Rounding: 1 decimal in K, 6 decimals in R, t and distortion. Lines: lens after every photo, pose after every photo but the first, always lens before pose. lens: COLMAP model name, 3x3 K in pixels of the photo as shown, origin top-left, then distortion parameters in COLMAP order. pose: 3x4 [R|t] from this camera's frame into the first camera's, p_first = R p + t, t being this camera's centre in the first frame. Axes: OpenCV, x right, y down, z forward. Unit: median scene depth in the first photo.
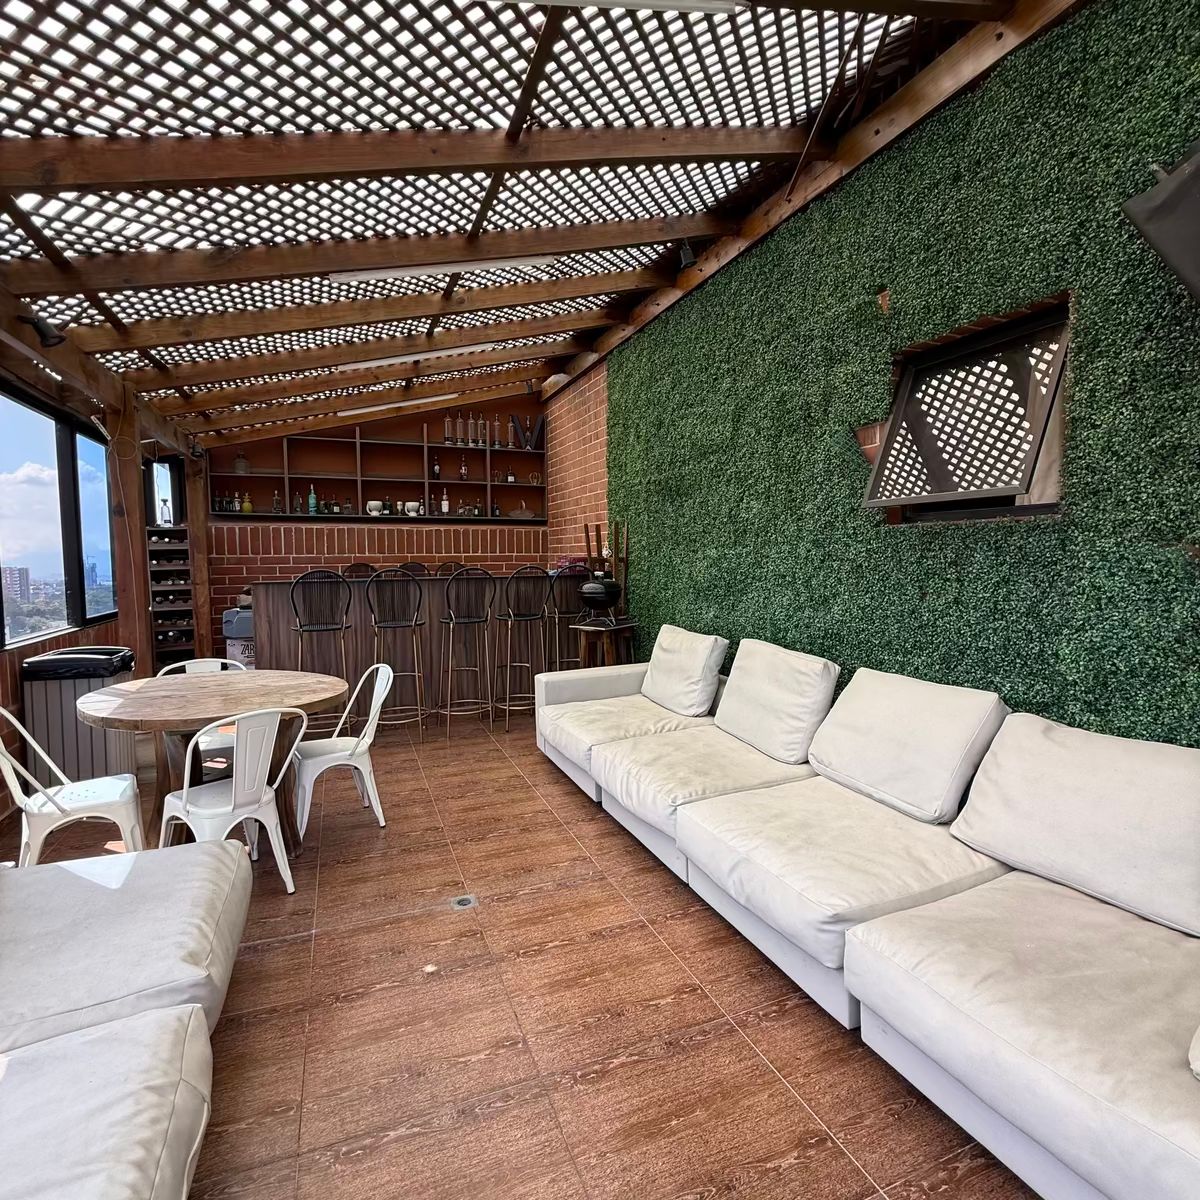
lens RADIAL K [[639.8, 0, 598.9], [0, 639.8, 598.0], [0, 0, 1]] dist [-0.000463, -0.000318]
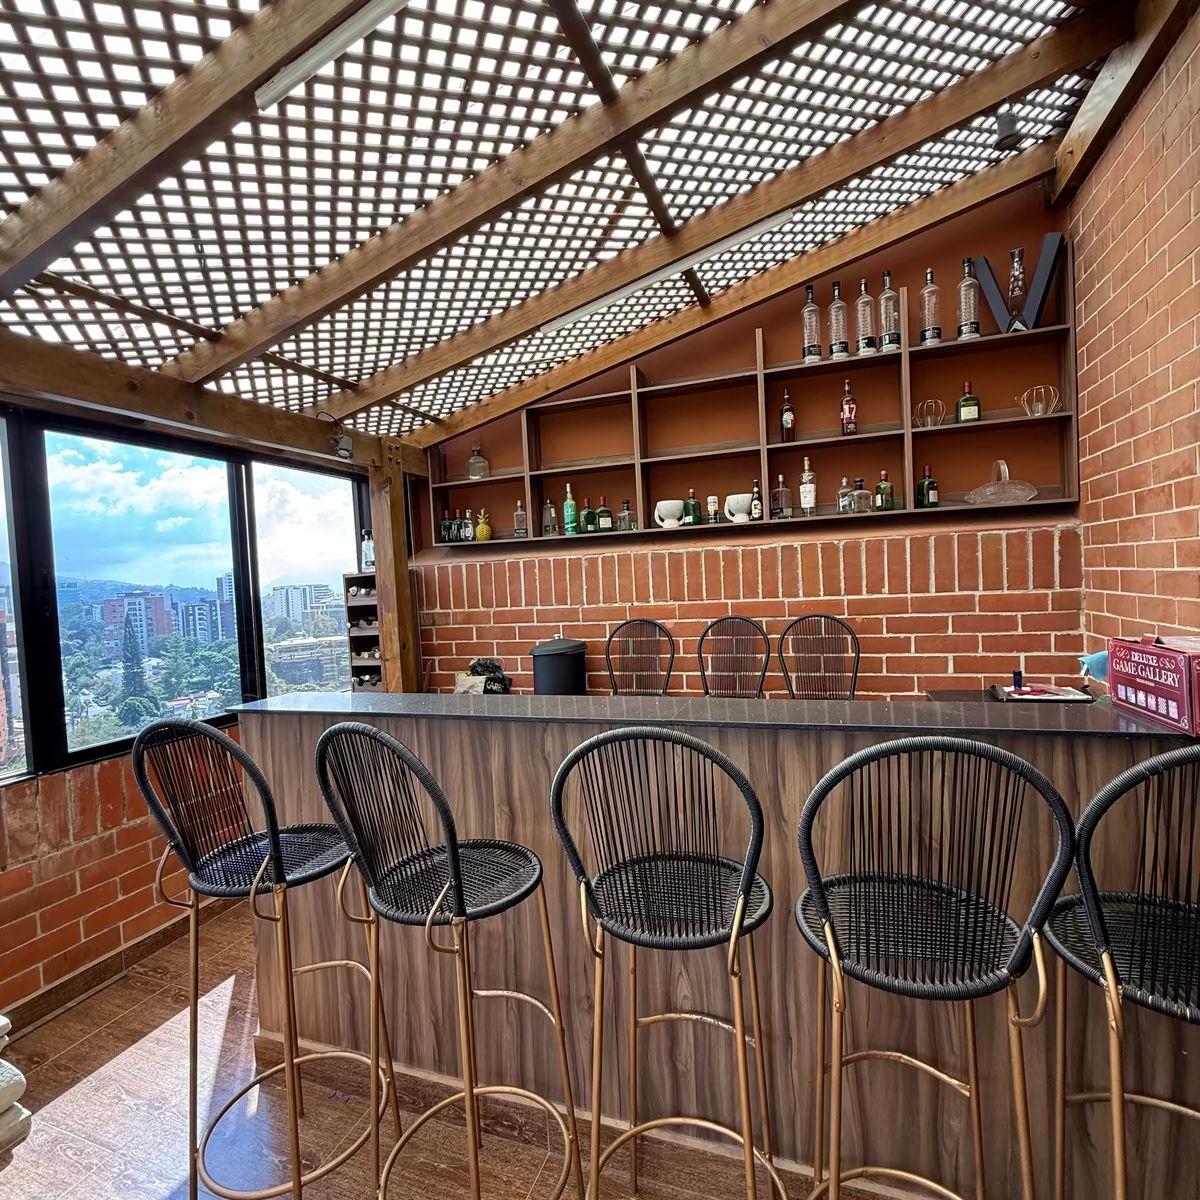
lens RADIAL K [[639.8, 0, 601.5], [0, 639.8, 601.0], [0, 0, 1]] dist [-0.000463, -0.000318]
pose [[0.736840, -0.003908, -0.676056, -0.063913], [-0.000916, 0.999977, -0.006779, -0.118268], [0.676066, 0.005615, 0.736819, 1.046016]]
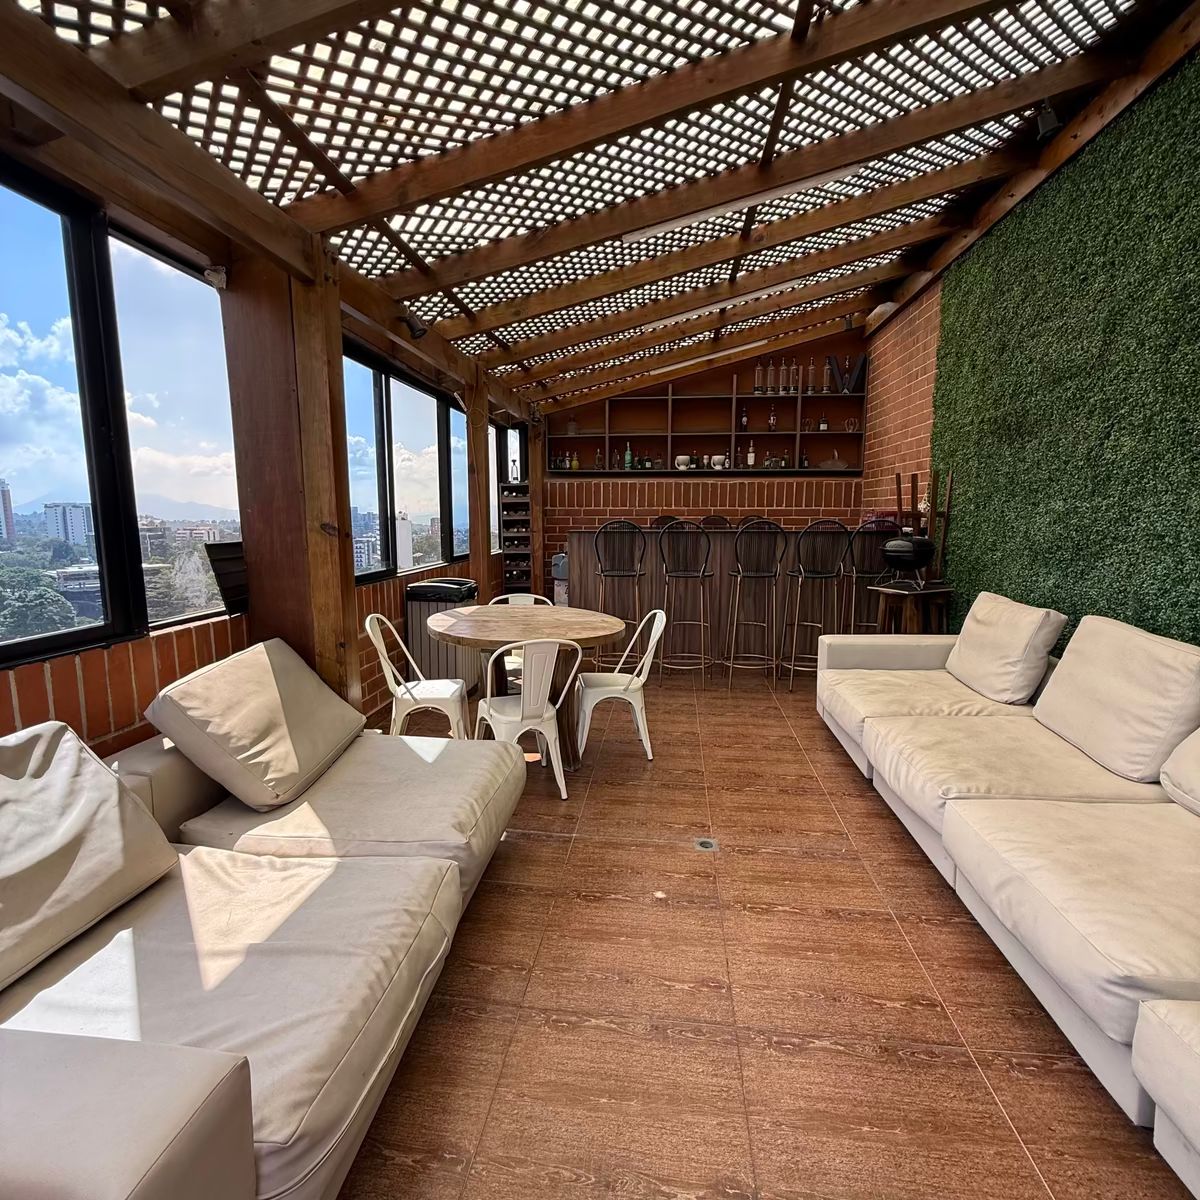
lens RADIAL K [[639.8, 0, 598.1], [0, 639.8, 598.3], [0, 0, 1]] dist [-0.000463, -0.000318]
pose [[0.877445, 0.071819, -0.474269, 0.067925], [-0.038933, 0.996129, 0.078817, 0.004322], [0.478094, -0.050693, 0.876845, 0.024015]]
